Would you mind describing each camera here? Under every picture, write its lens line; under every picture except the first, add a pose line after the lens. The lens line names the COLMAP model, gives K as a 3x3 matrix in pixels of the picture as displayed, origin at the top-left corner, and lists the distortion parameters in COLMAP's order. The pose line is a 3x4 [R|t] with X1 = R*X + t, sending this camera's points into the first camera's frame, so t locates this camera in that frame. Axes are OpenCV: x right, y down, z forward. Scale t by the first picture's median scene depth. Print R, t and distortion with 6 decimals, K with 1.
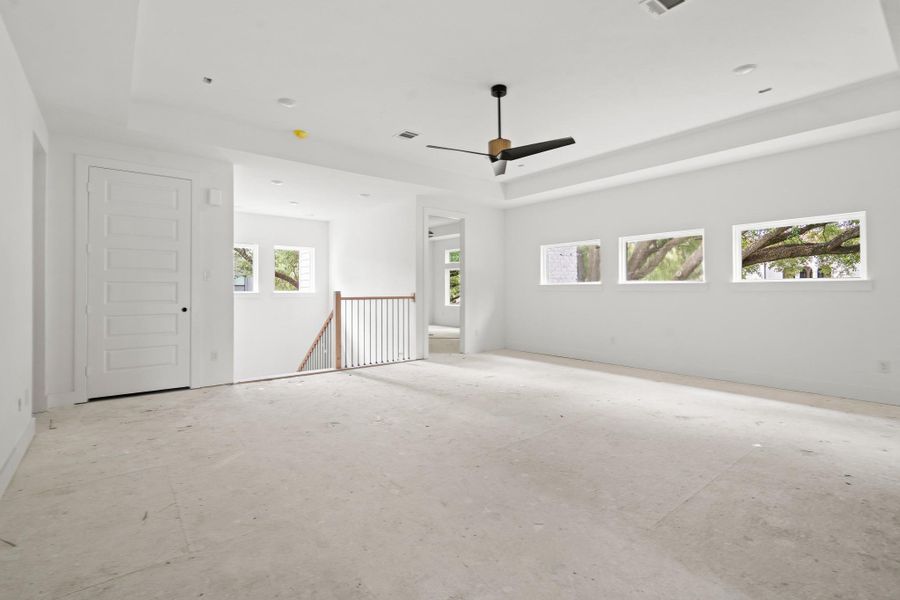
lens RADIAL K [[402.3, 0, 450.0], [0, 402.3, 300.0], [0, 0, 1]] dist [0.001096, 0.000431]
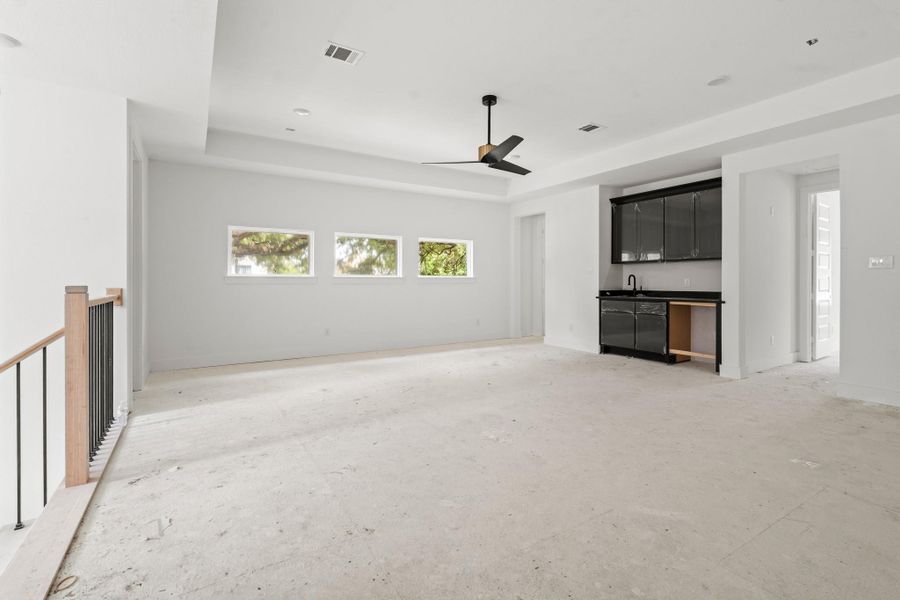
lens RADIAL K [[415.9, 0, 450.0], [0, 415.9, 300.0], [0, 0, 1]] dist [0.022039, 0.000179]
pose [[0.126705, -0.044063, 0.990961, -1.027094], [0.029566, 0.998737, 0.040628, -0.029061], [-0.991500, 0.024151, 0.127848, 0.970931]]
